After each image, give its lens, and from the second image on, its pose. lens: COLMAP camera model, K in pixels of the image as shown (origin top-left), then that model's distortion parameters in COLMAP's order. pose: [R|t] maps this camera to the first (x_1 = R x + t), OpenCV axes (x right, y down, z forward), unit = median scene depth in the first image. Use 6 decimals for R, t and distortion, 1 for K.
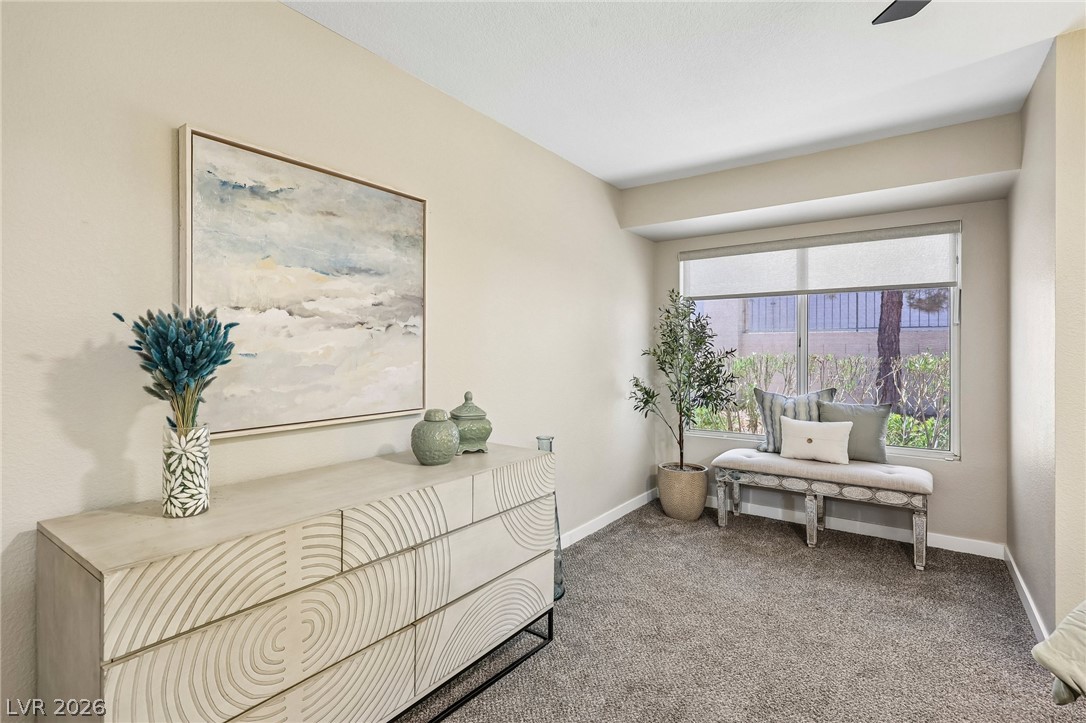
lens RADIAL K [[524.3, 0, 541.1], [0, 524.3, 353.7], [0, 0, 1]] dist [0.001630, 0.001478]
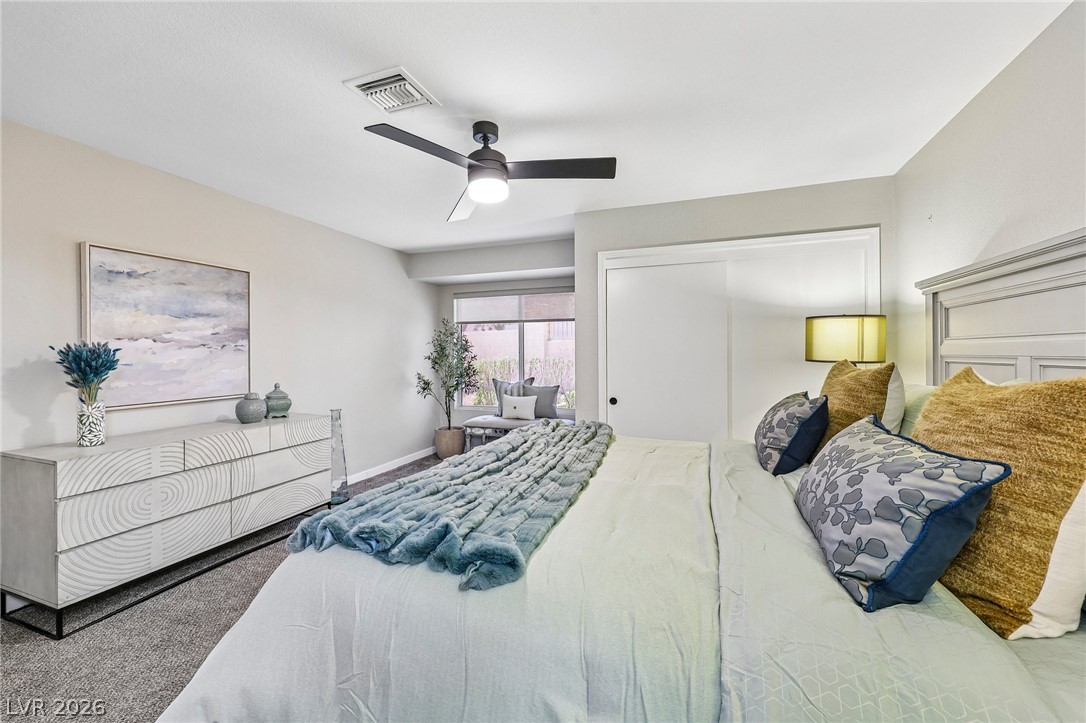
lens RADIAL K [[438.1, 0, 542.6], [0, 438.1, 353.3], [0, 0, 1]] dist [0.000061, 0.000455]
pose [[0.963605, -0.007400, 0.267229, 0.386759], [0.008330, 0.999963, -0.002347, -0.019472], [-0.267202, 0.004487, 0.963630, -0.770986]]
